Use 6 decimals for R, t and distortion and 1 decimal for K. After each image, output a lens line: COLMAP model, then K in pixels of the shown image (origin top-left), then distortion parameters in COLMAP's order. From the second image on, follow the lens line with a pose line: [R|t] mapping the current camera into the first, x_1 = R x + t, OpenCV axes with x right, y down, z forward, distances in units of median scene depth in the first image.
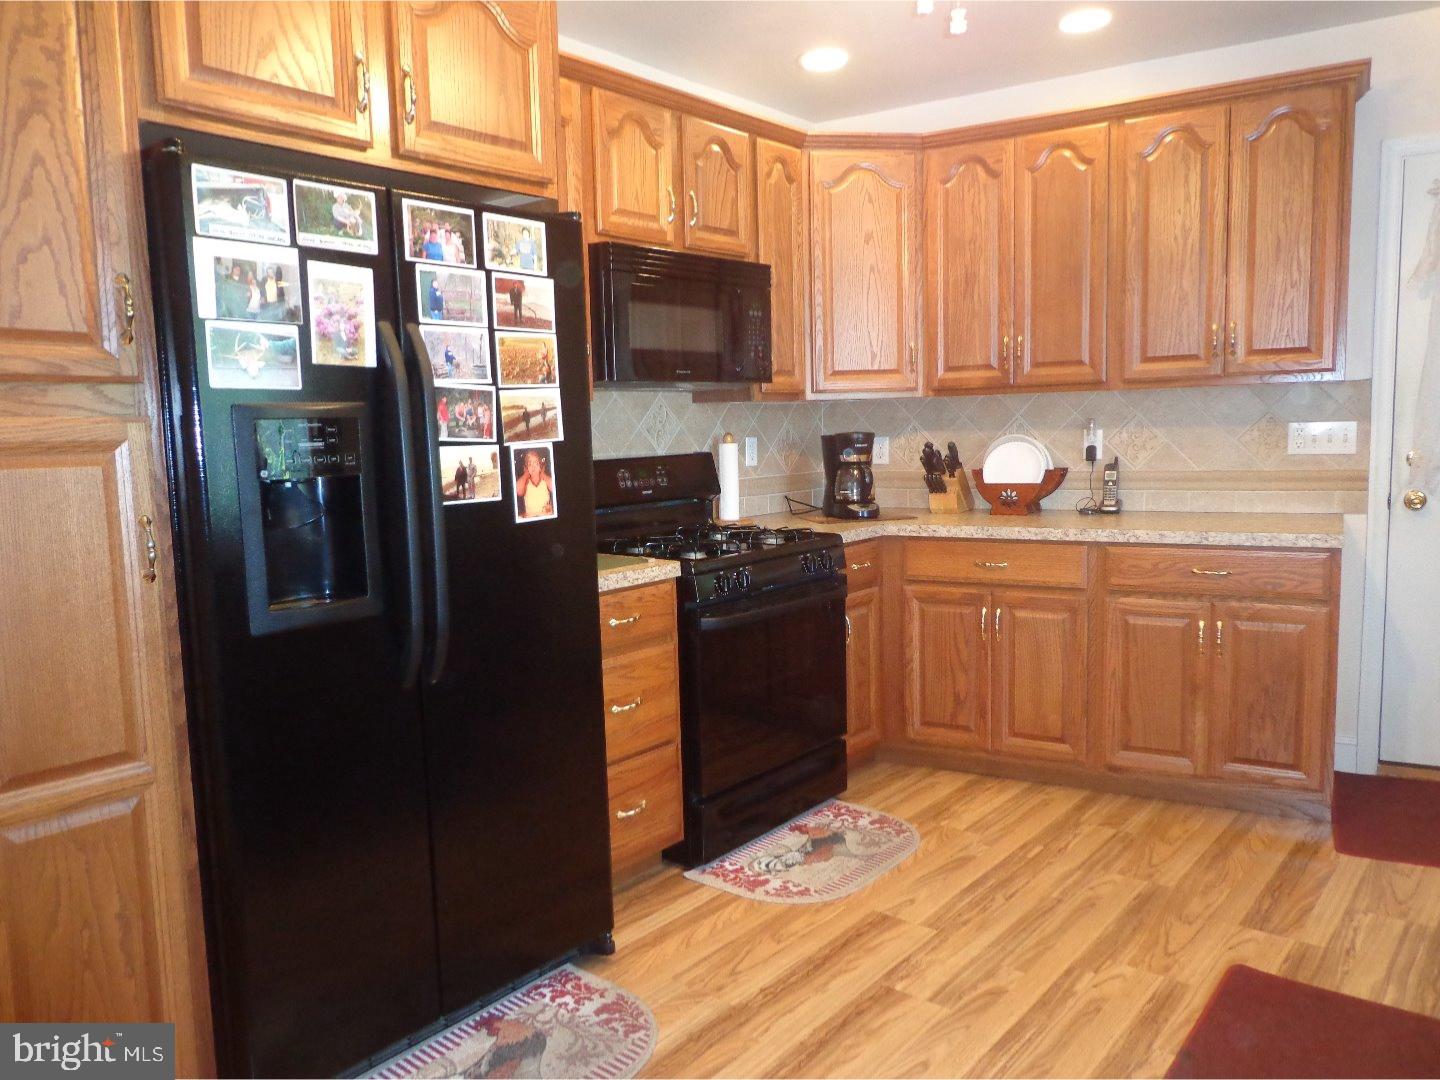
lens RADIAL K [[1070.0, 0, 720.0], [0, 1070.0, 540.0], [0, 0, 1]] dist [0.009775, 0.001836]
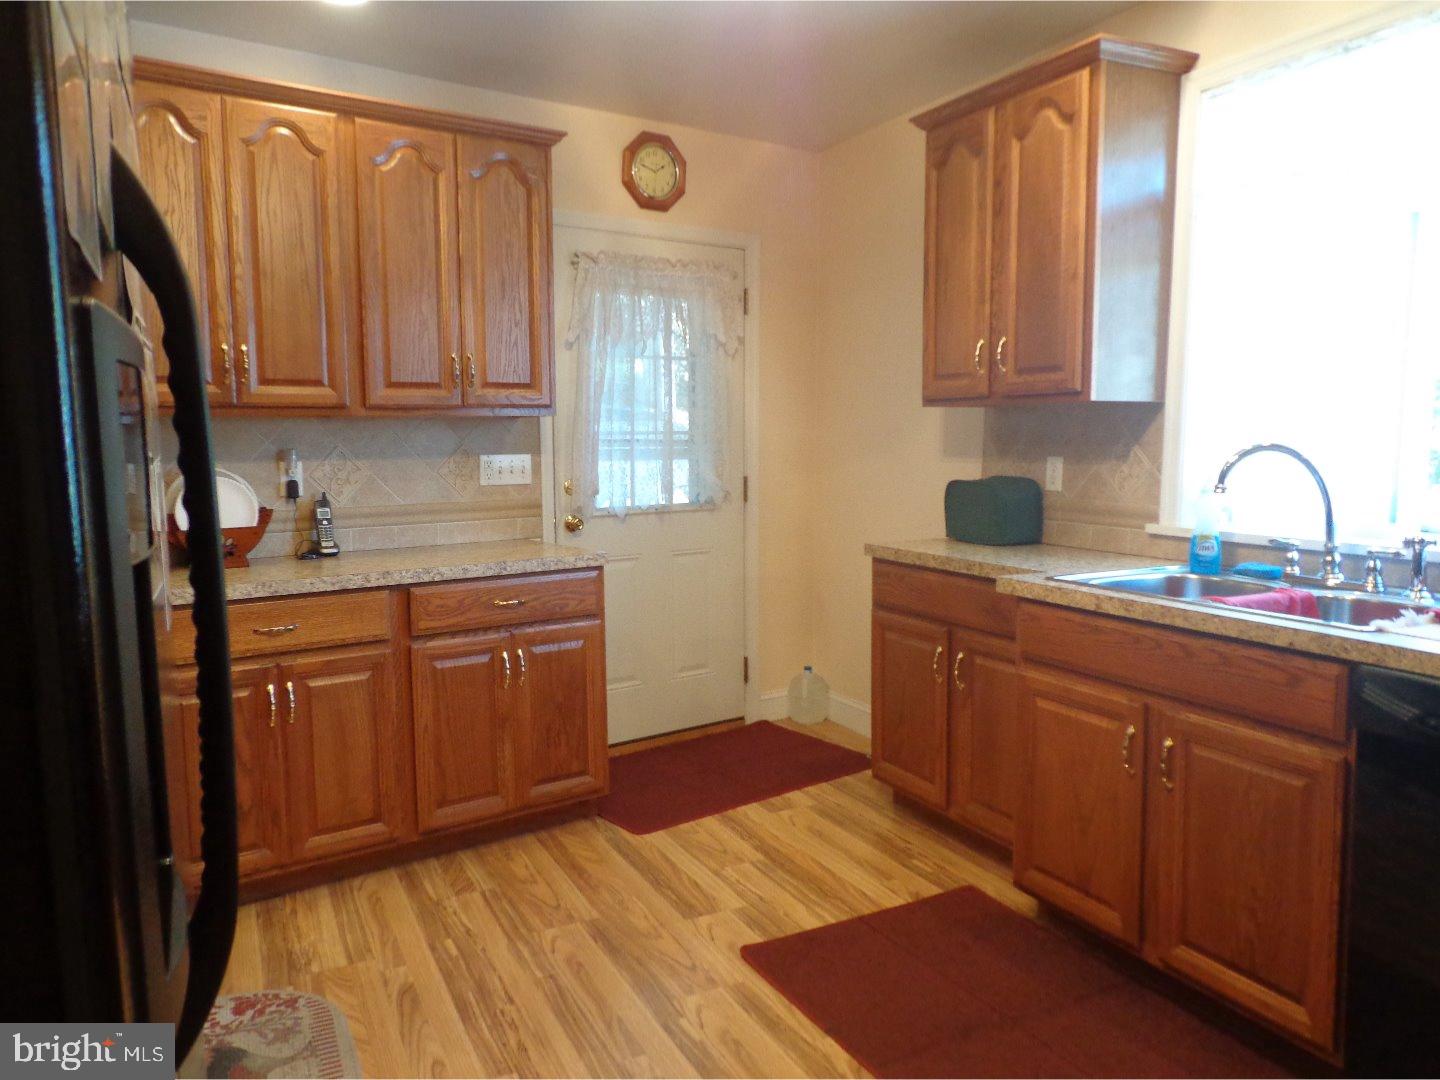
lens RADIAL K [[1070.0, 0, 720.0], [0, 1070.0, 540.0], [0, 0, 1]] dist [0.009775, 0.001836]
pose [[0.407521, -0.060020, 0.911221, -0.353183], [0.102474, 0.994541, 0.019679, -0.025713], [-0.907428, 0.085357, 0.411447, 0.395979]]
